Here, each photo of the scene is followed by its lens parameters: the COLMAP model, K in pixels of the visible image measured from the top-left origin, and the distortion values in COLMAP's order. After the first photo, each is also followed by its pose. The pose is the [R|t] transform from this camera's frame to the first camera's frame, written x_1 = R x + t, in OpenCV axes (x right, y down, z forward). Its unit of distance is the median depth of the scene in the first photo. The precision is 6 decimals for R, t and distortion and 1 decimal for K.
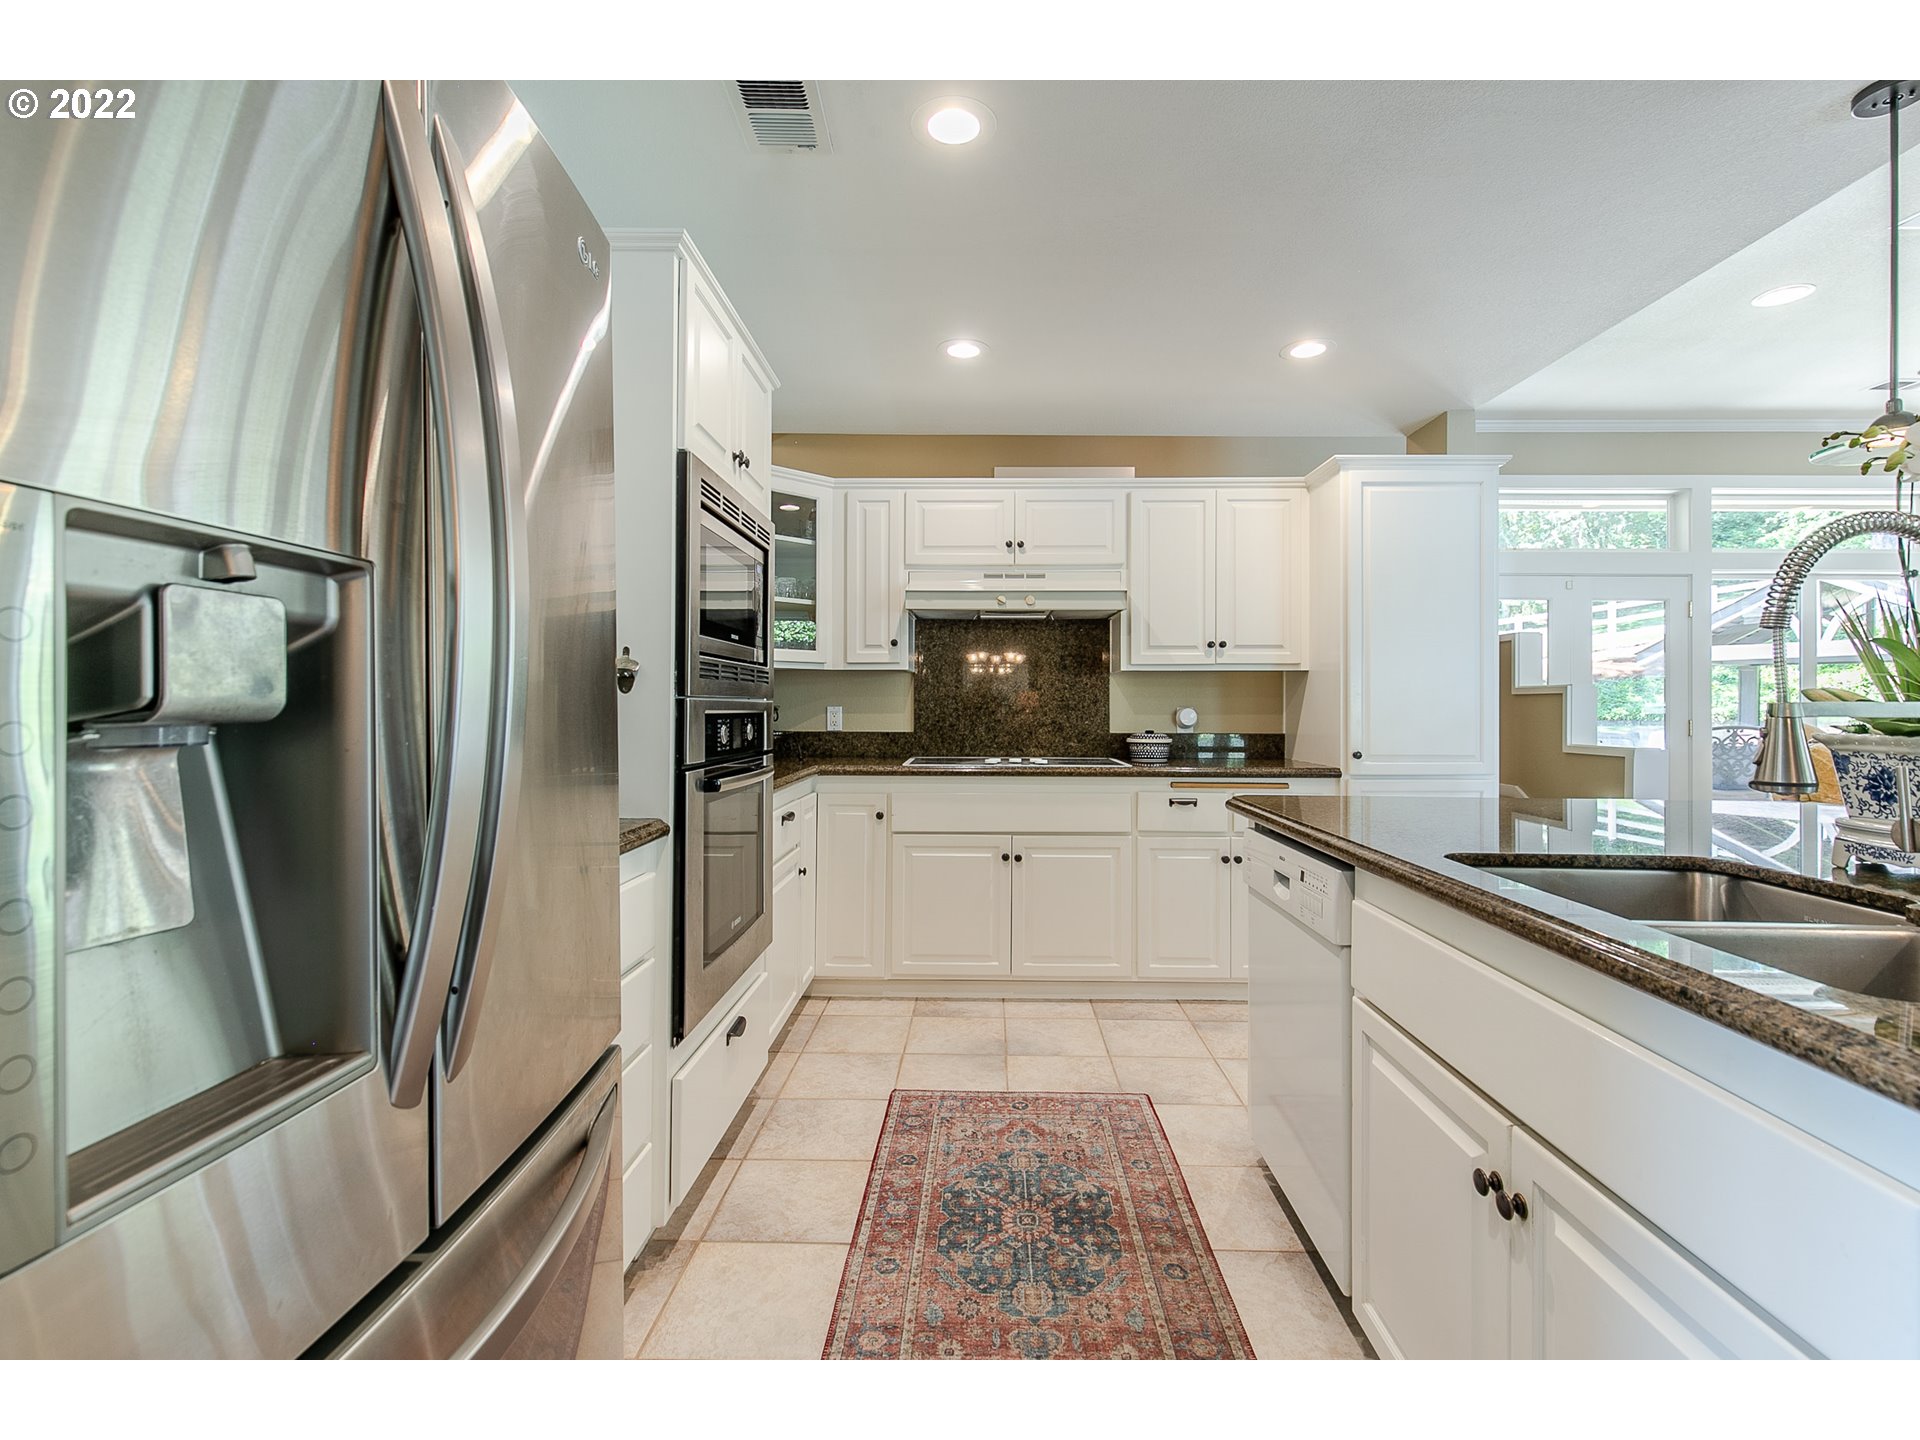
lens RADIAL K [[879.7, 0, 964.7], [0, 879.7, 694.1], [0, 0, 1]] dist [0.008332, -0.001414]
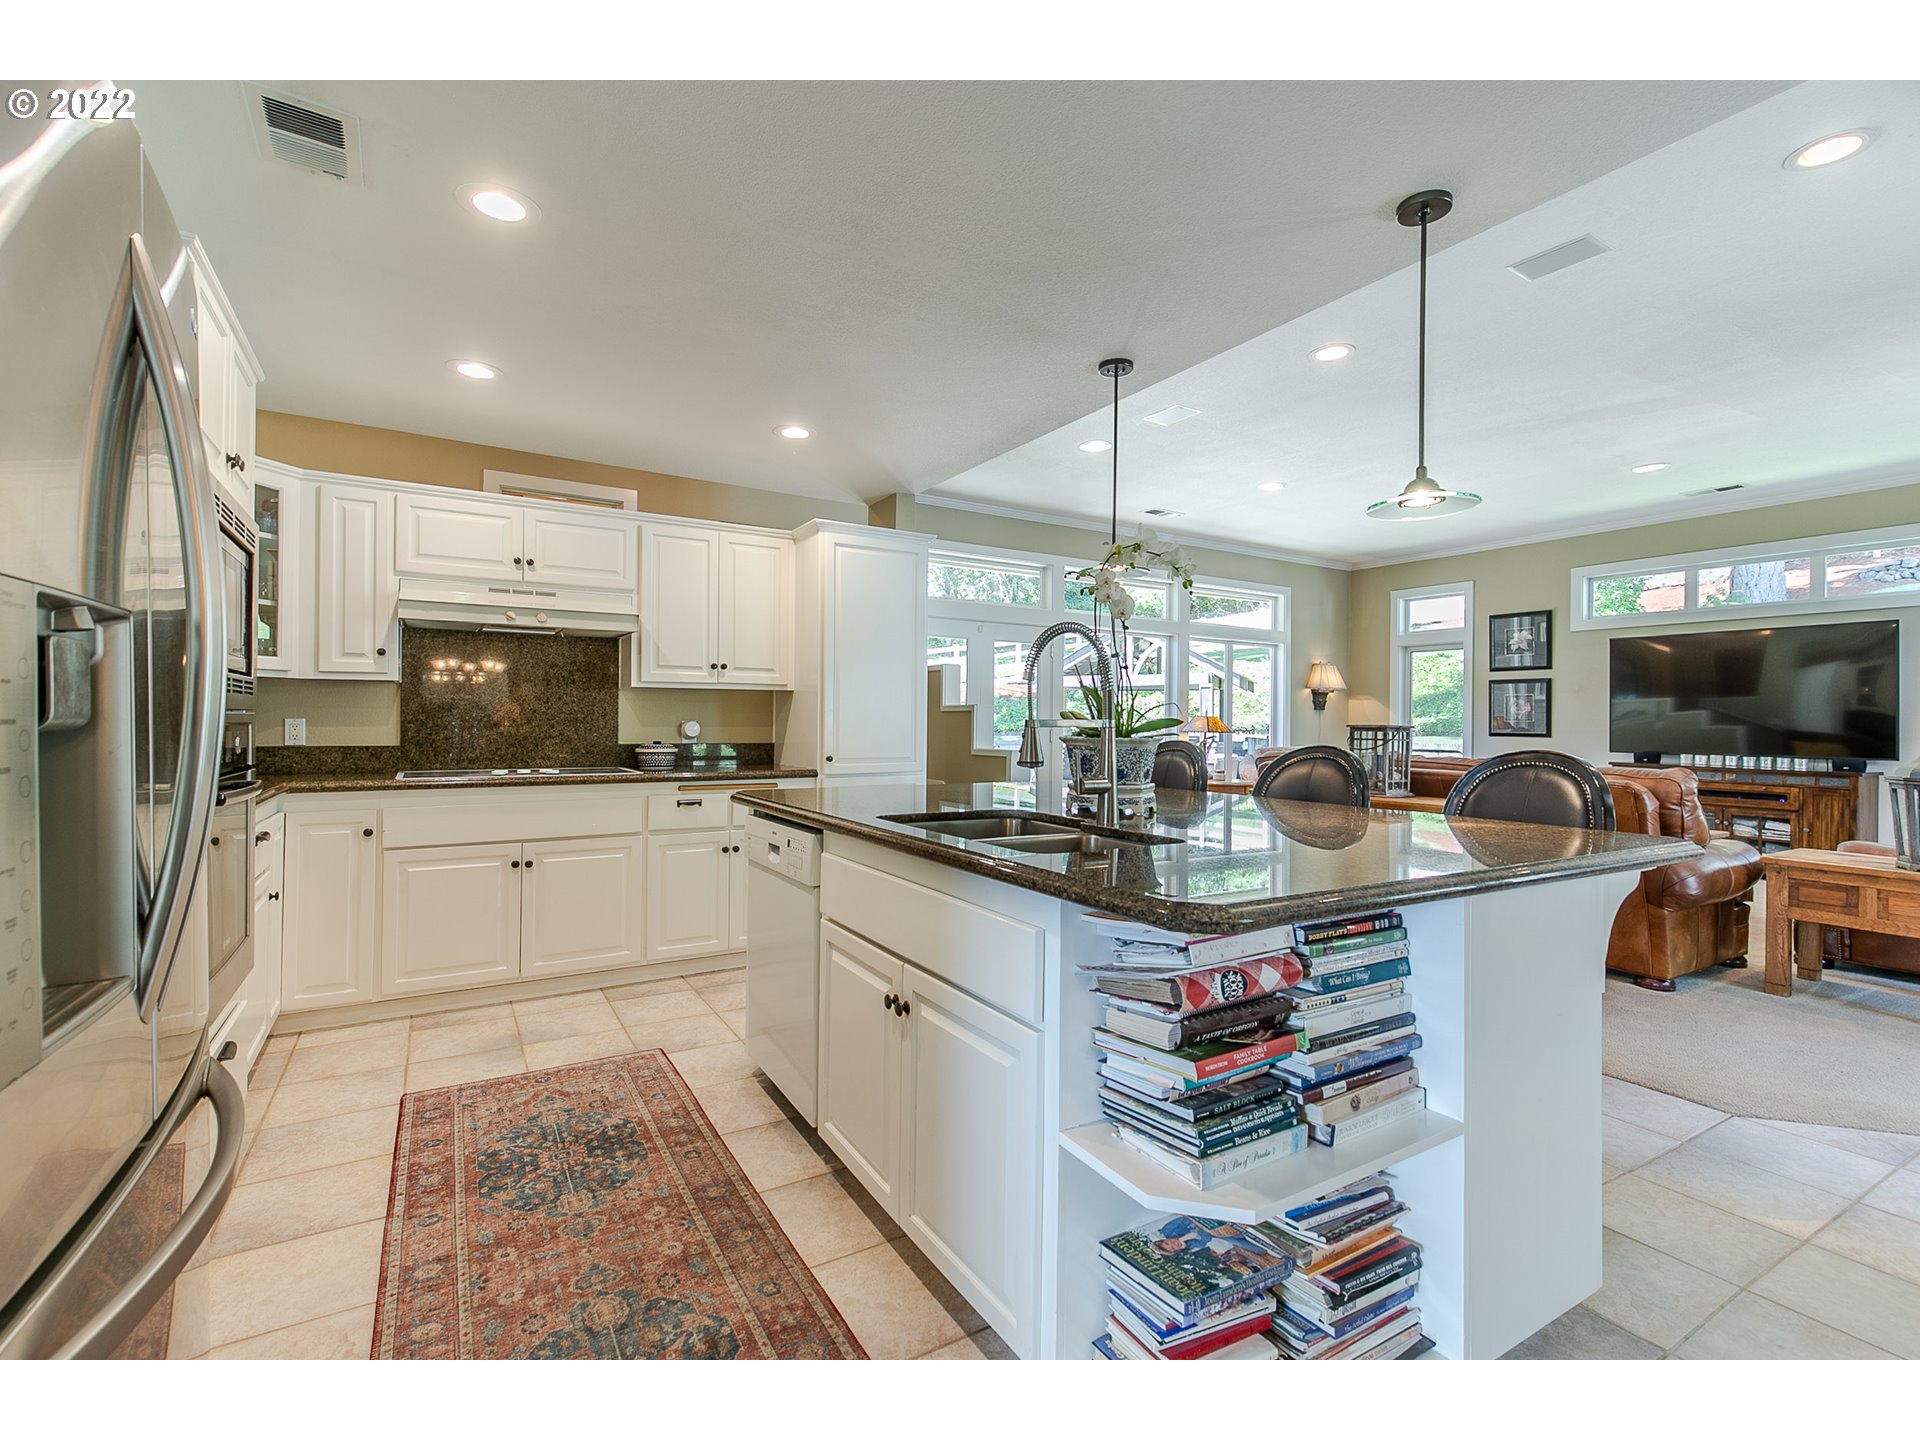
lens RADIAL K [[879.7, 0, 968.6], [0, 879.7, 720.1], [0, 0, 1]] dist [0.008332, -0.001414]
pose [[0.842049, 0.003138, 0.539392, -0.072512], [-0.011243, 0.999868, 0.011735, -0.003434], [-0.539284, -0.015946, 0.841973, -0.181518]]
